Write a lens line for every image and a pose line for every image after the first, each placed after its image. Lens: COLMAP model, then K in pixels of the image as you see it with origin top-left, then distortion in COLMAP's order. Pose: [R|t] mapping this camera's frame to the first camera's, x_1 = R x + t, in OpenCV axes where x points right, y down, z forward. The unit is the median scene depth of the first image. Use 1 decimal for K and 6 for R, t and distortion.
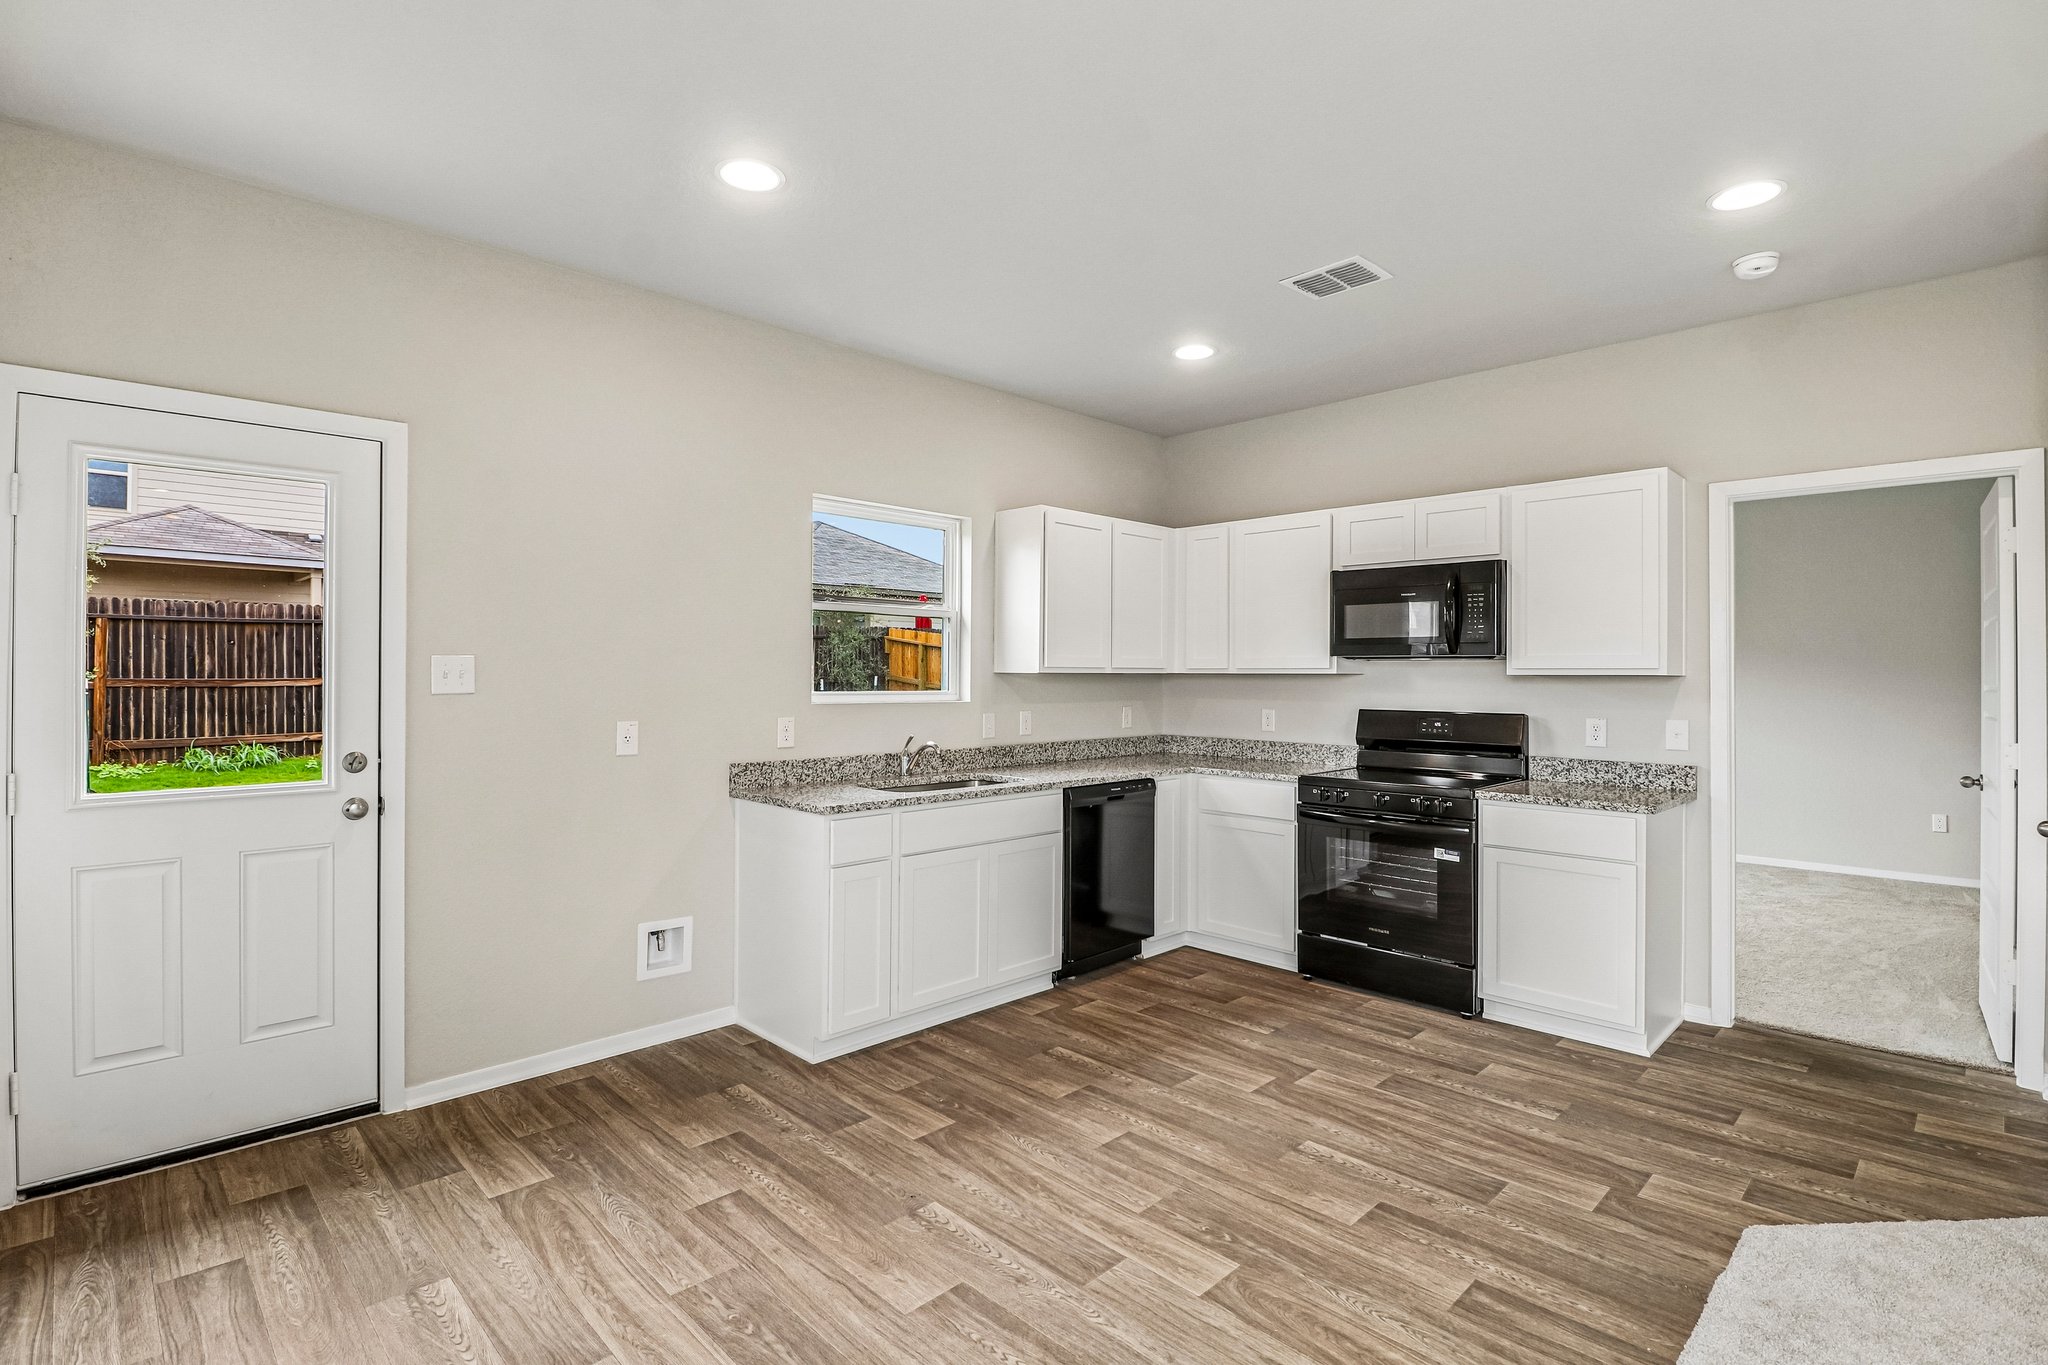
lens RADIAL K [[981.3, 0, 1029.3], [0, 981.3, 674.6], [0, 0, 1]] dist [0.005743, -0.013848]
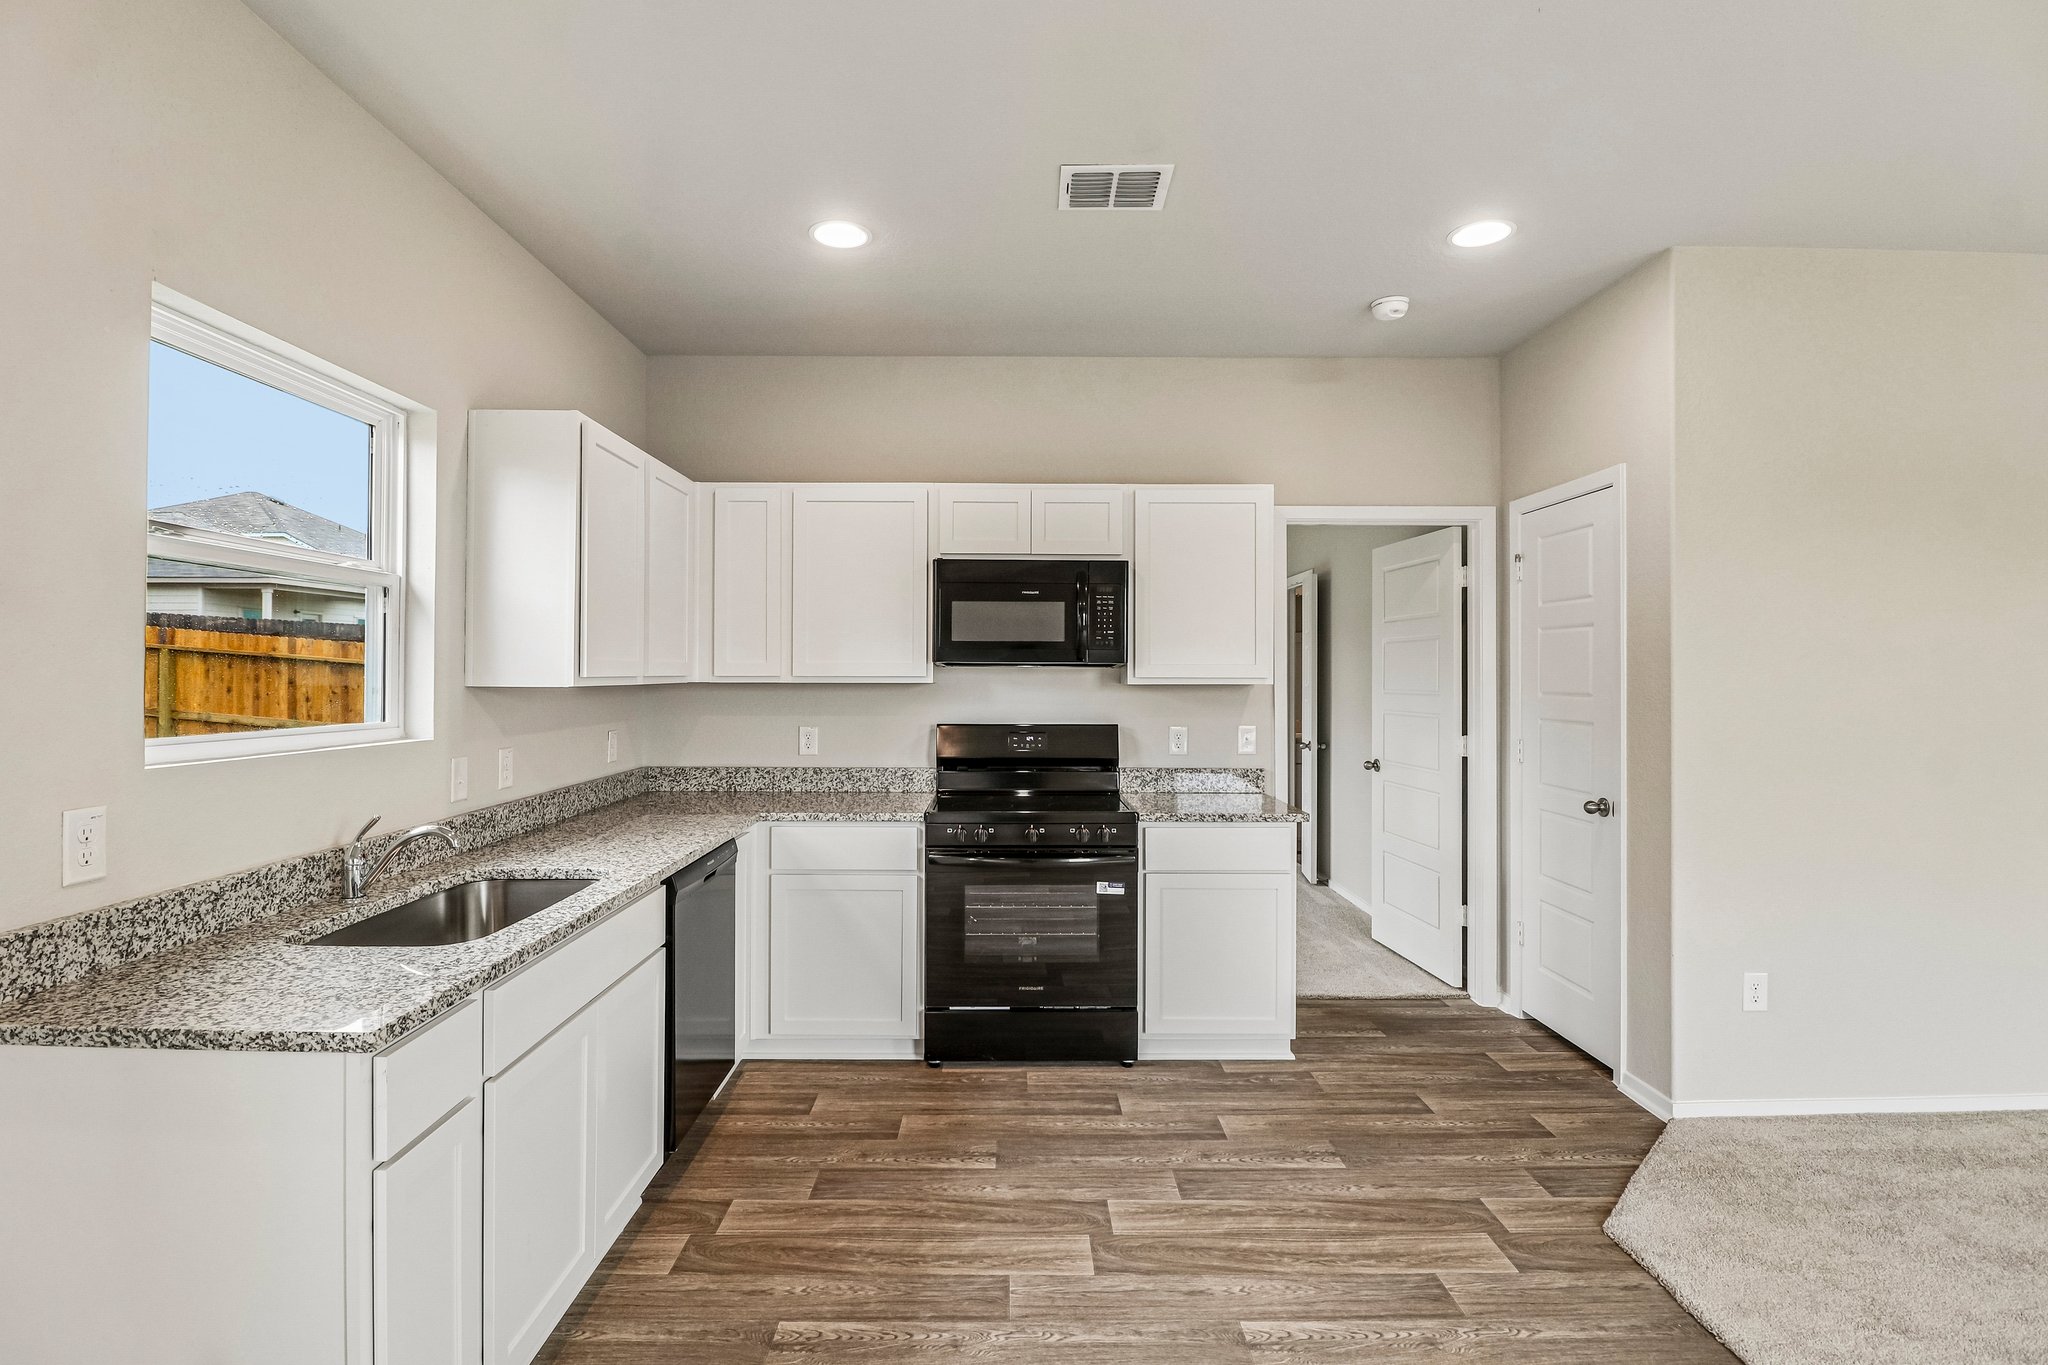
lens RADIAL K [[981.3, 0, 1017.9], [0, 981.3, 661.6], [0, 0, 1]] dist [0.005743, -0.013848]
pose [[0.702184, 0.003345, 0.711988, -0.256665], [0.001086, 0.999983, -0.005769, -0.015884], [-0.711995, 0.004824, 0.702168, 0.416502]]
